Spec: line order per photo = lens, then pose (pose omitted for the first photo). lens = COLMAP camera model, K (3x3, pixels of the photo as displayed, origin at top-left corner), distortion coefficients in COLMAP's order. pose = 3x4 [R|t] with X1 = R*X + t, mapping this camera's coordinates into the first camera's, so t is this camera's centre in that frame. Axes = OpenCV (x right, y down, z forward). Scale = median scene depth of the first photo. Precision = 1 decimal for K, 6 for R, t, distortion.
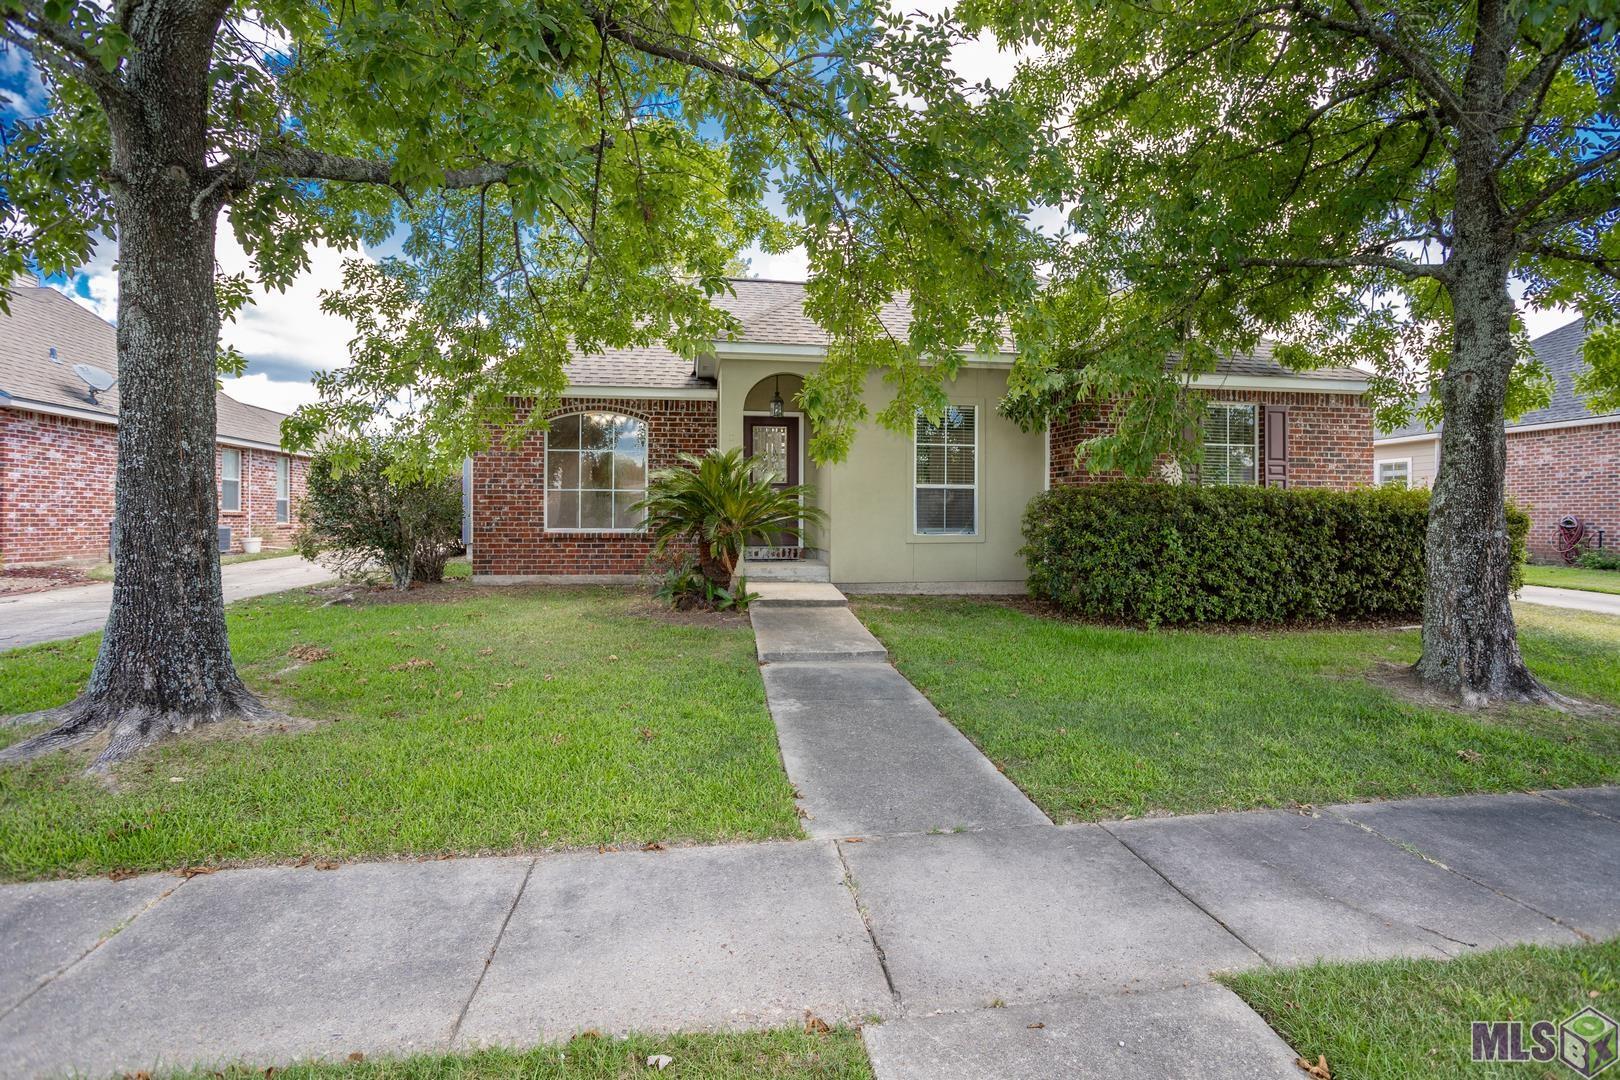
lens RADIAL K [[787.2, 0, 799.0], [0, 787.2, 541.0], [0, 0, 1]] dist [-0.038038, 0.021260]
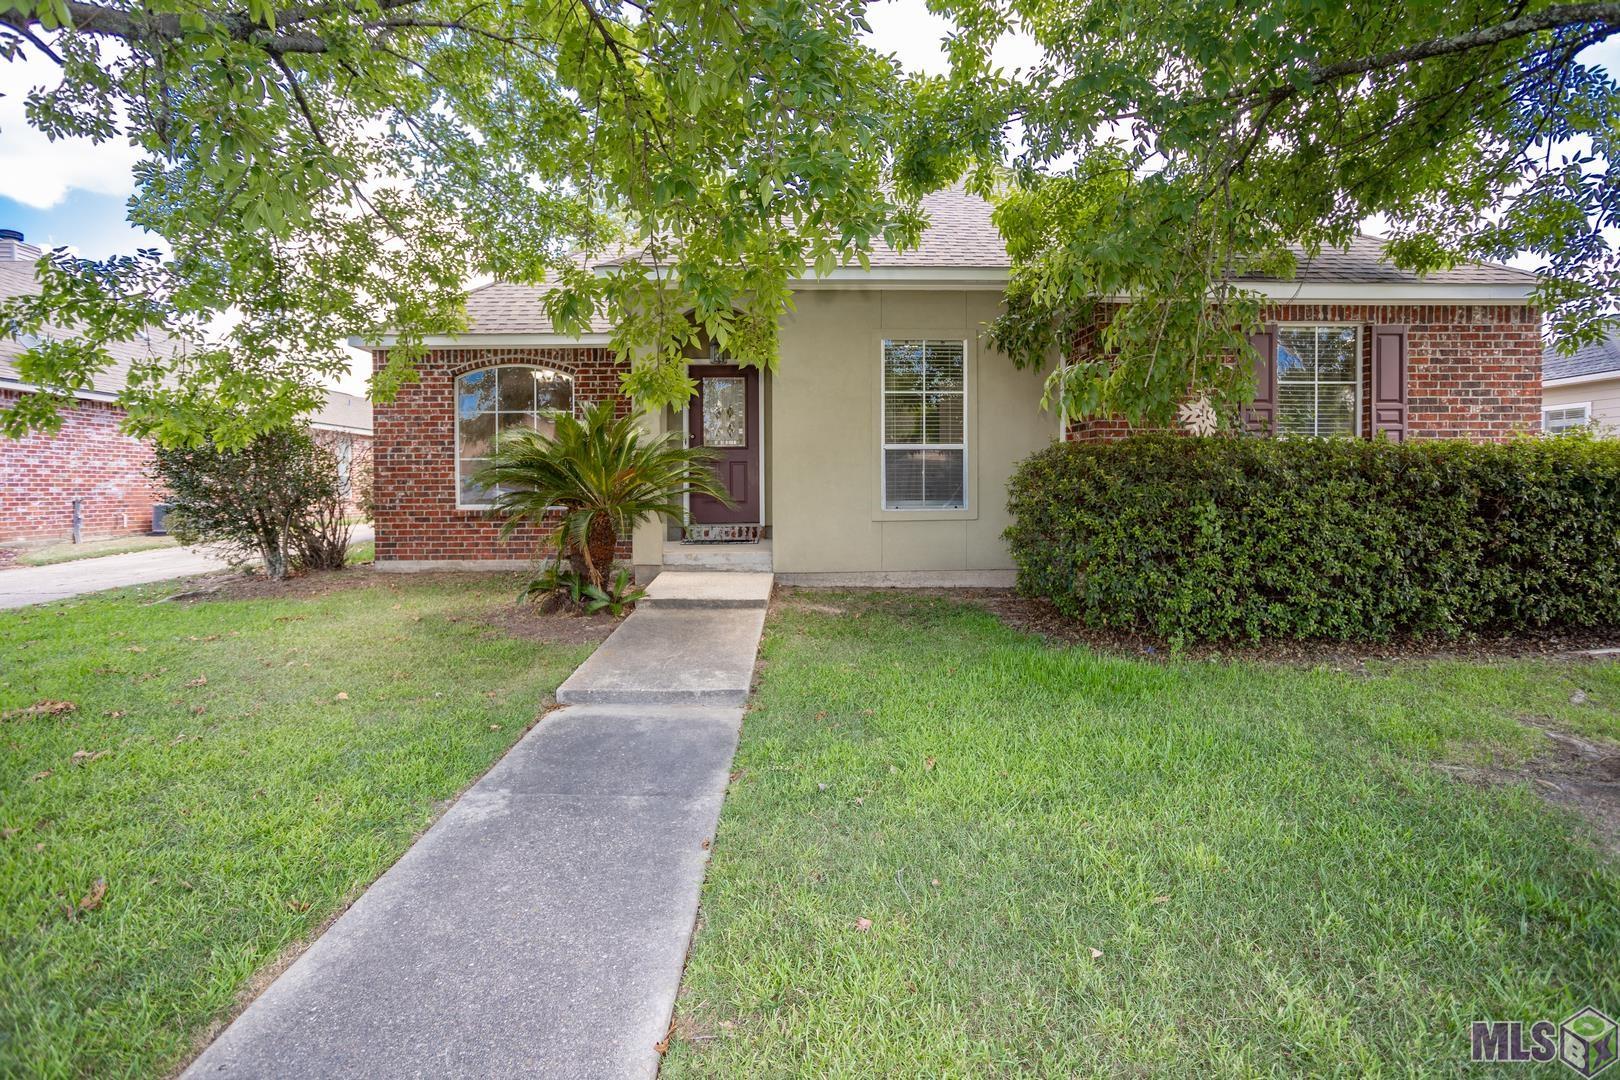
lens RADIAL K [[787.2, 0, 798.7], [0, 787.2, 525.8], [0, 0, 1]] dist [-0.038038, 0.021260]
pose [[0.992878, -0.005033, -0.119028, 0.164211], [0.007665, 0.999736, 0.021657, -0.010449], [0.118888, -0.022415, 0.992655, 0.233520]]
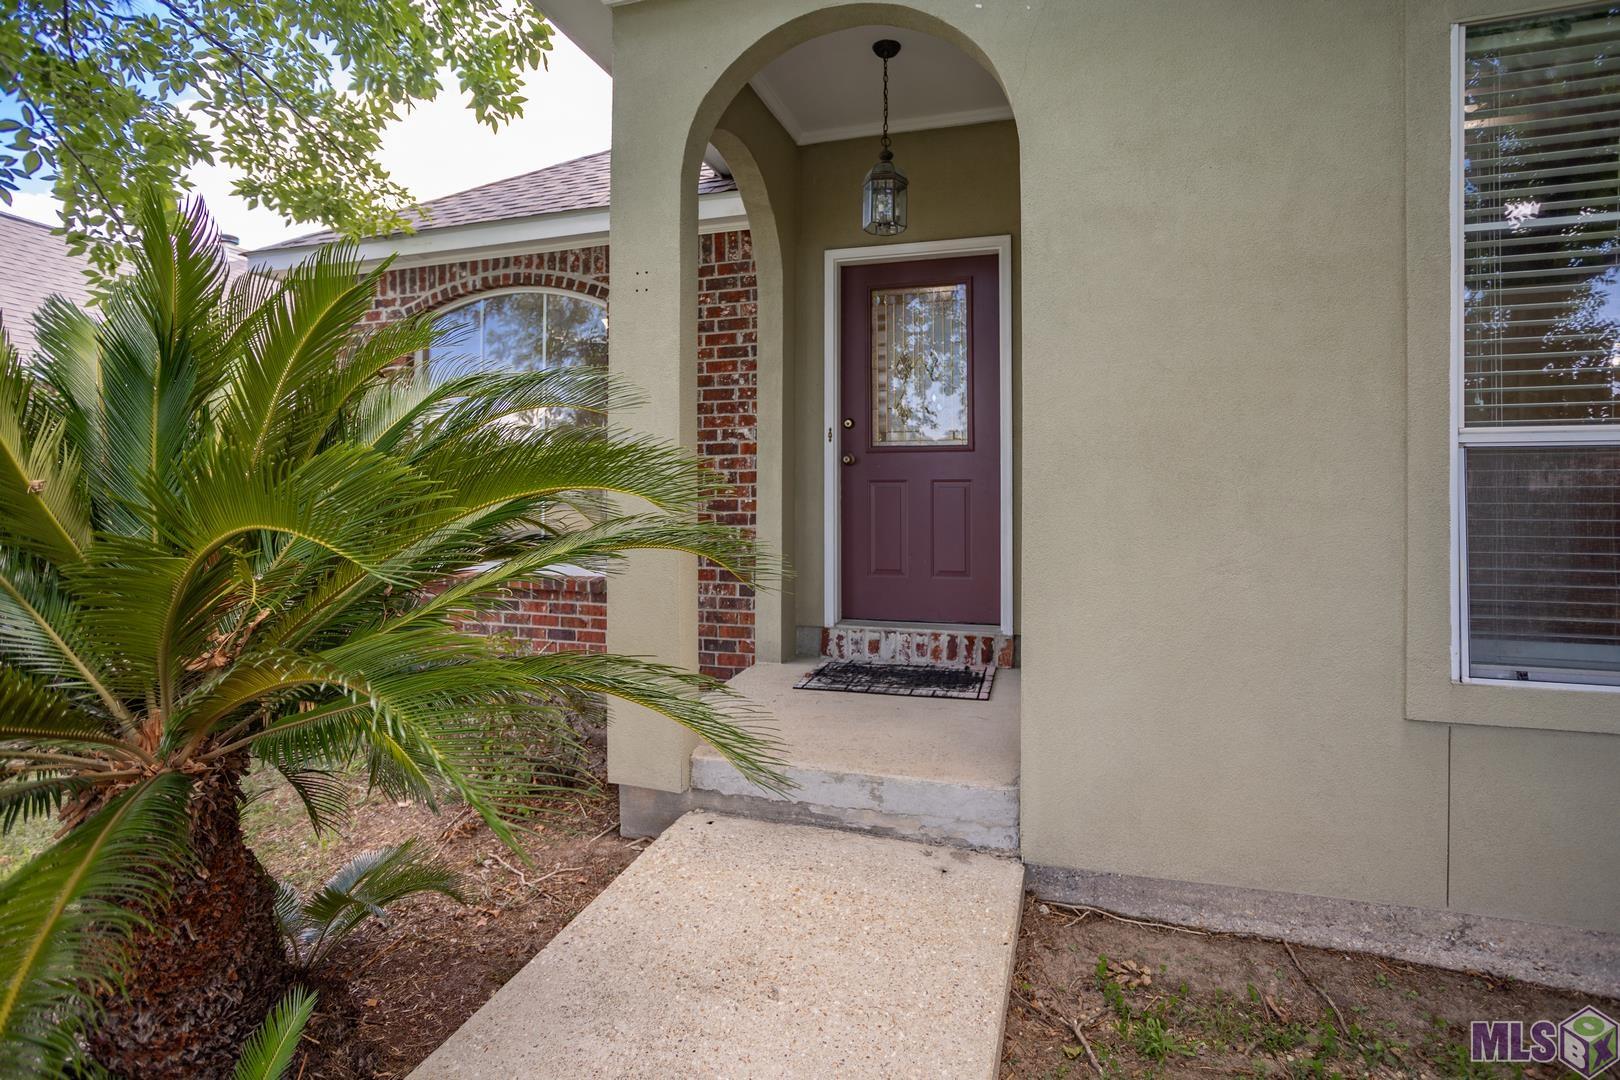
lens RADIAL K [[787.2, 0, 836.4], [0, 787.2, 467.8], [0, 0, 1]] dist [-0.038038, 0.021260]
pose [[0.911801, -0.020222, -0.410134, 0.089281], [0.002658, 0.999056, -0.043350, -0.056830], [0.410624, 0.038437, 0.910994, 0.794975]]
